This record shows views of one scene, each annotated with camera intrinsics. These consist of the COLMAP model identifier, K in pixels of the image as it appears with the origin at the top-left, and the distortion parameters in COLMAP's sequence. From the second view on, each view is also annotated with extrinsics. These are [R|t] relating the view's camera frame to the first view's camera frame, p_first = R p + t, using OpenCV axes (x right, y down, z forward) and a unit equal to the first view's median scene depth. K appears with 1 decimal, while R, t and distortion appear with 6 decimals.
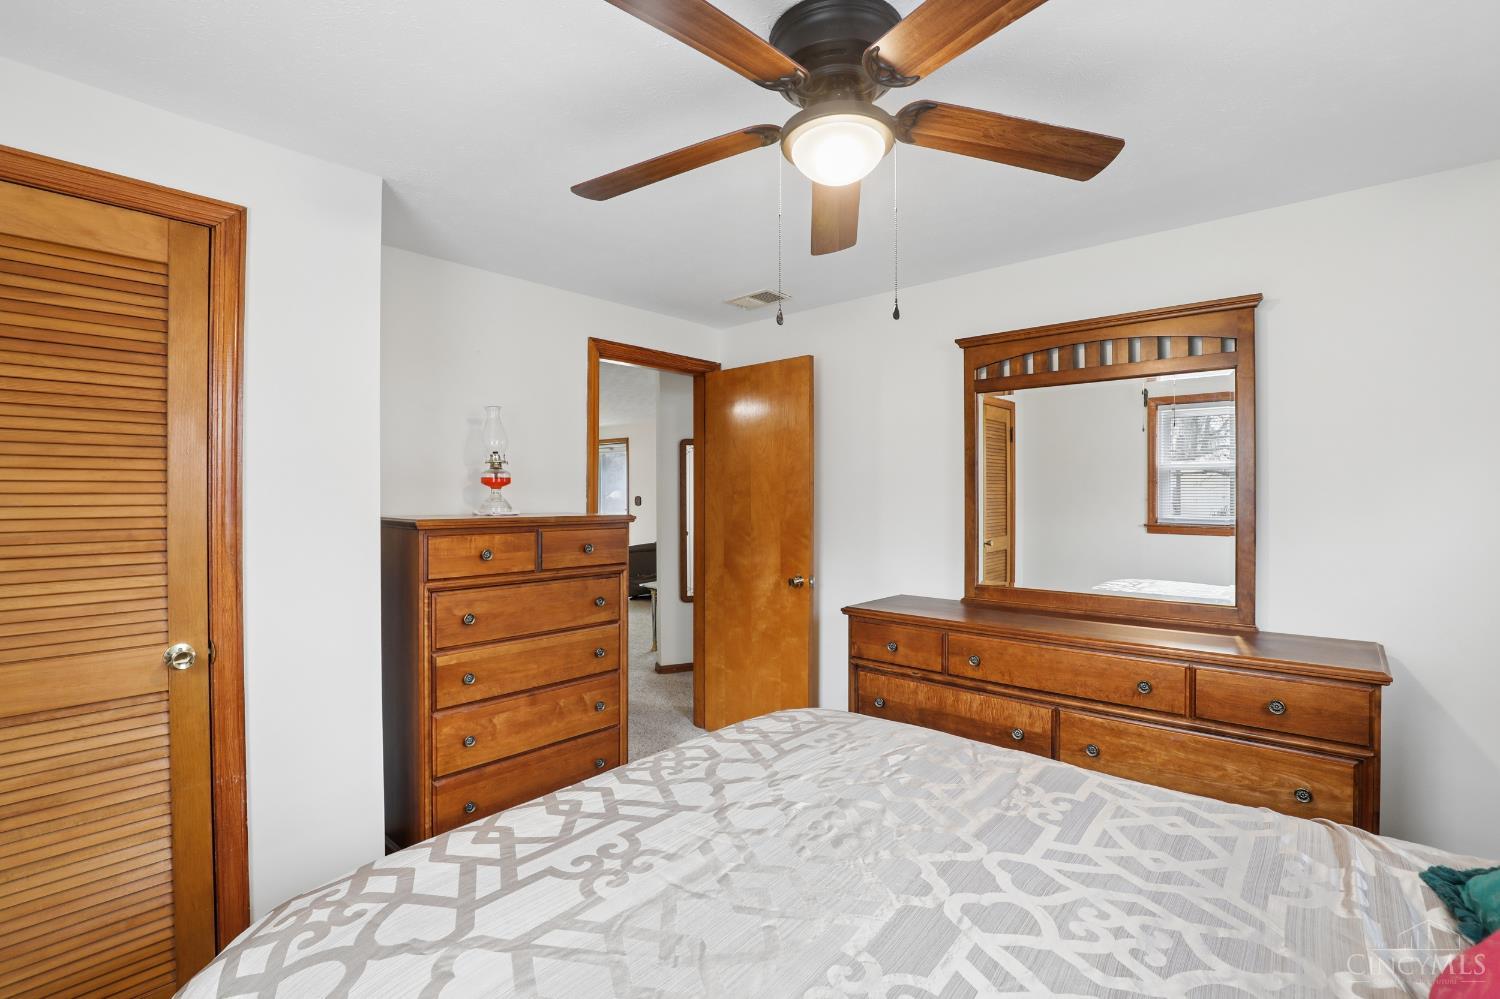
lens RADIAL K [[693.7, 0, 750.0], [0, 693.7, 499.5], [0, 0, 1]] dist [-0.036903, 0.000148]
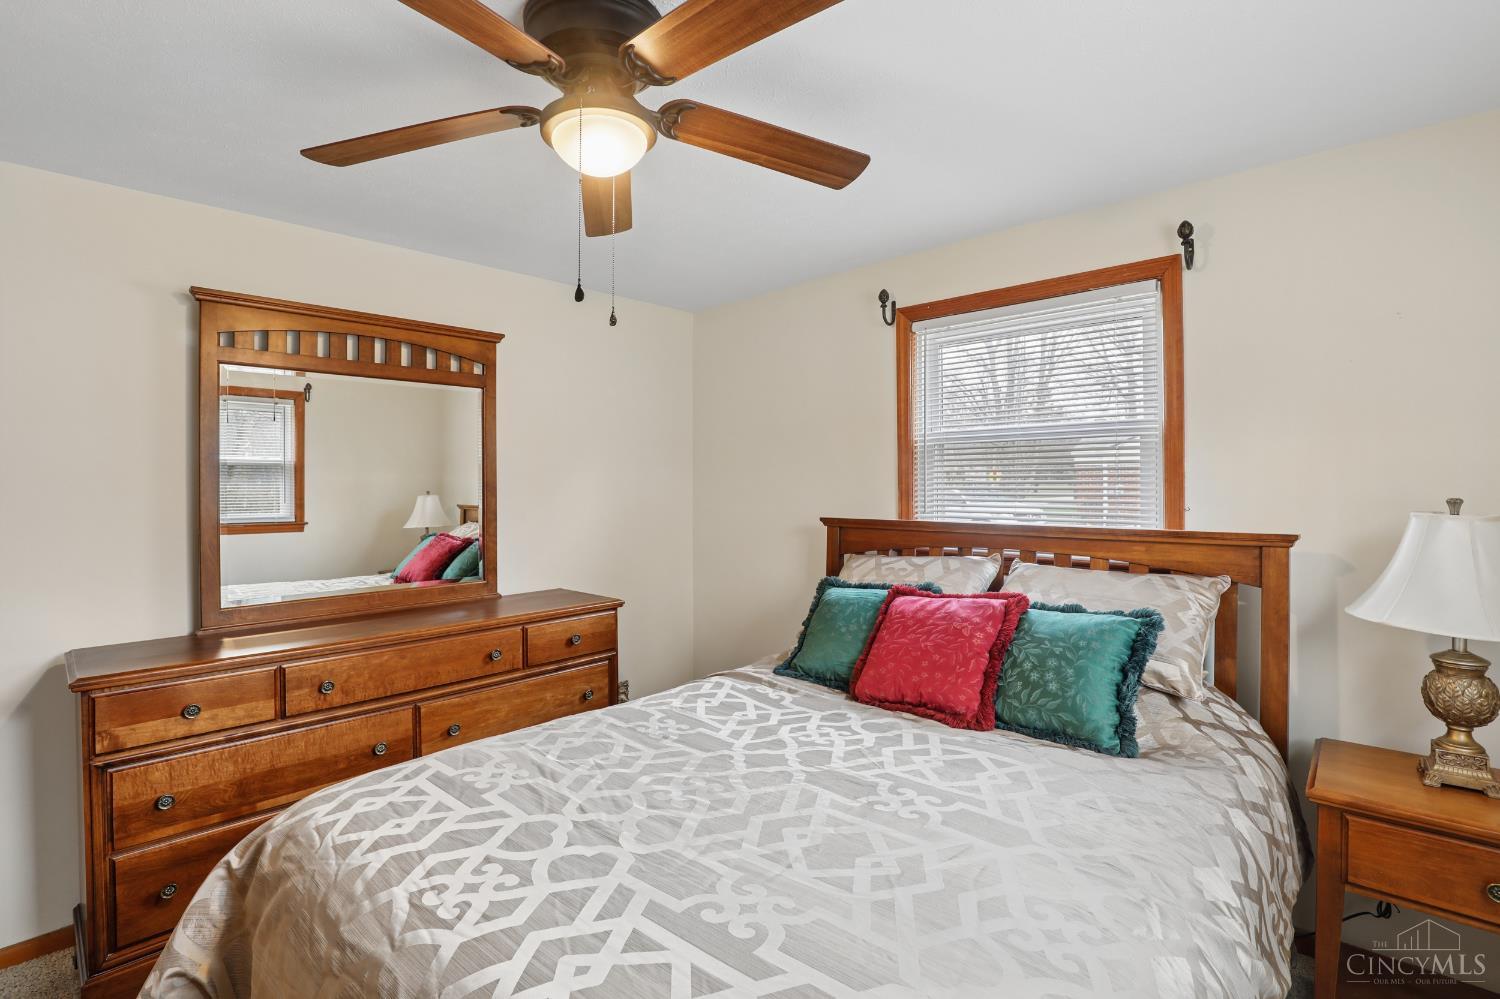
lens RADIAL K [[695.9, 0, 752.0], [0, 695.9, 486.6], [0, 0, 1]] dist [-0.029899, 0.004833]
pose [[0.026900, -0.001048, 0.999638, -0.697429], [0.018771, 0.999824, 0.000543, -0.006169], [-0.999462, 0.018750, 0.026915, 0.621662]]
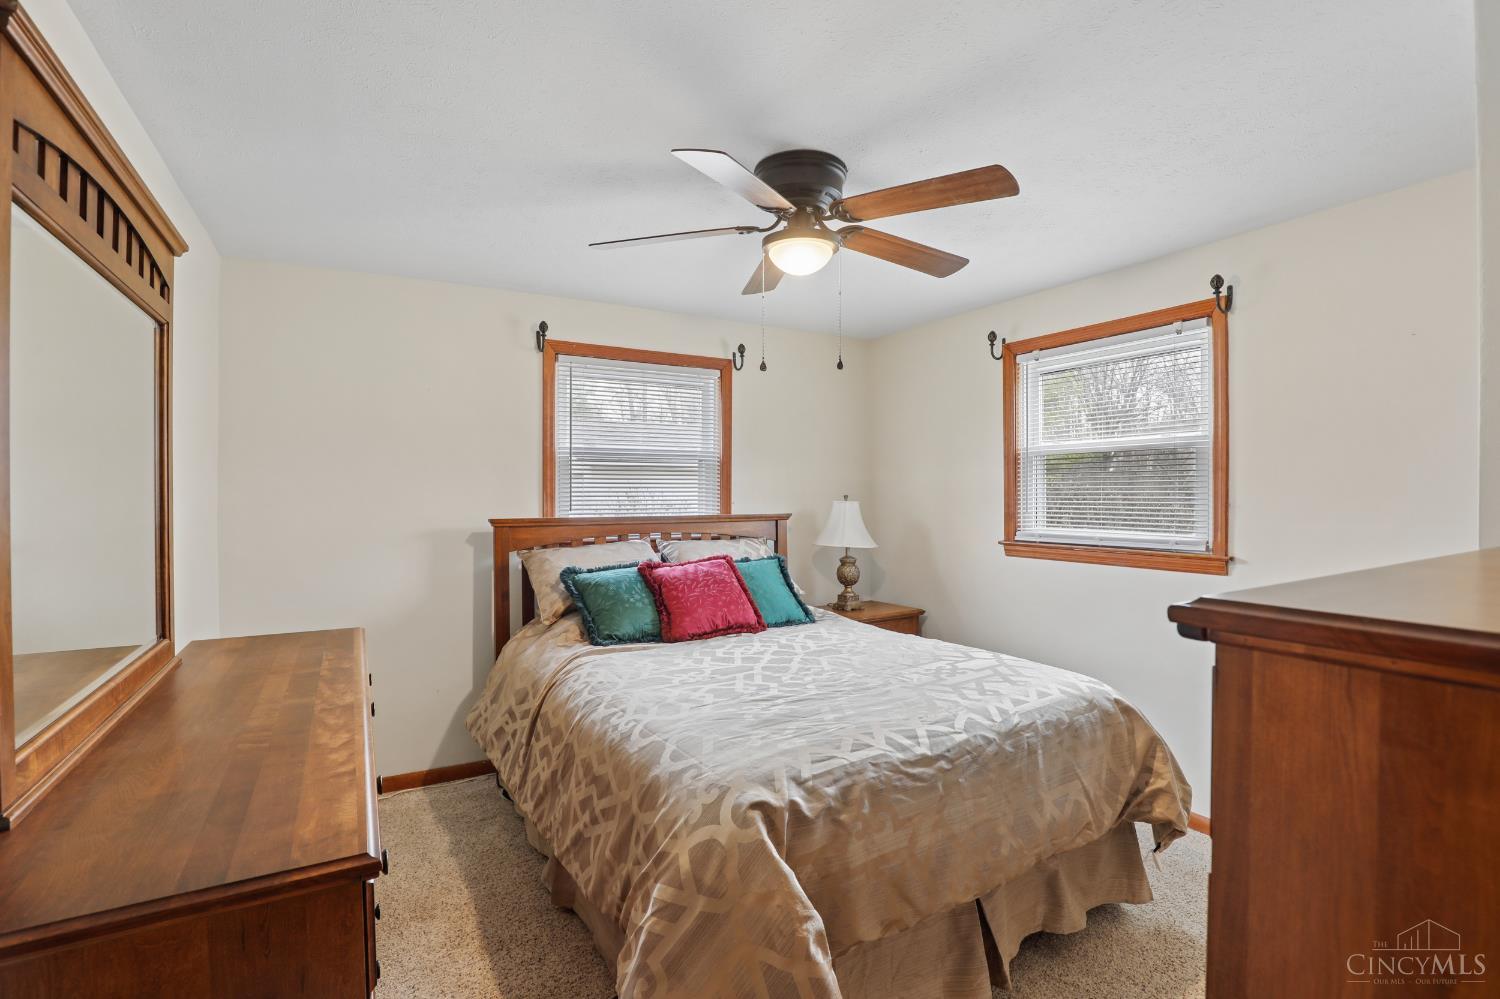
lens RADIAL K [[695.9, 0, 752.0], [0, 695.9, 486.6], [0, 0, 1]] dist [-0.029899, 0.004833]
pose [[-0.949164, 0.004527, 0.314749, -0.194964], [0.007626, 0.999934, 0.008618, -0.021044], [-0.314689, 0.010580, -0.949136, 2.000509]]
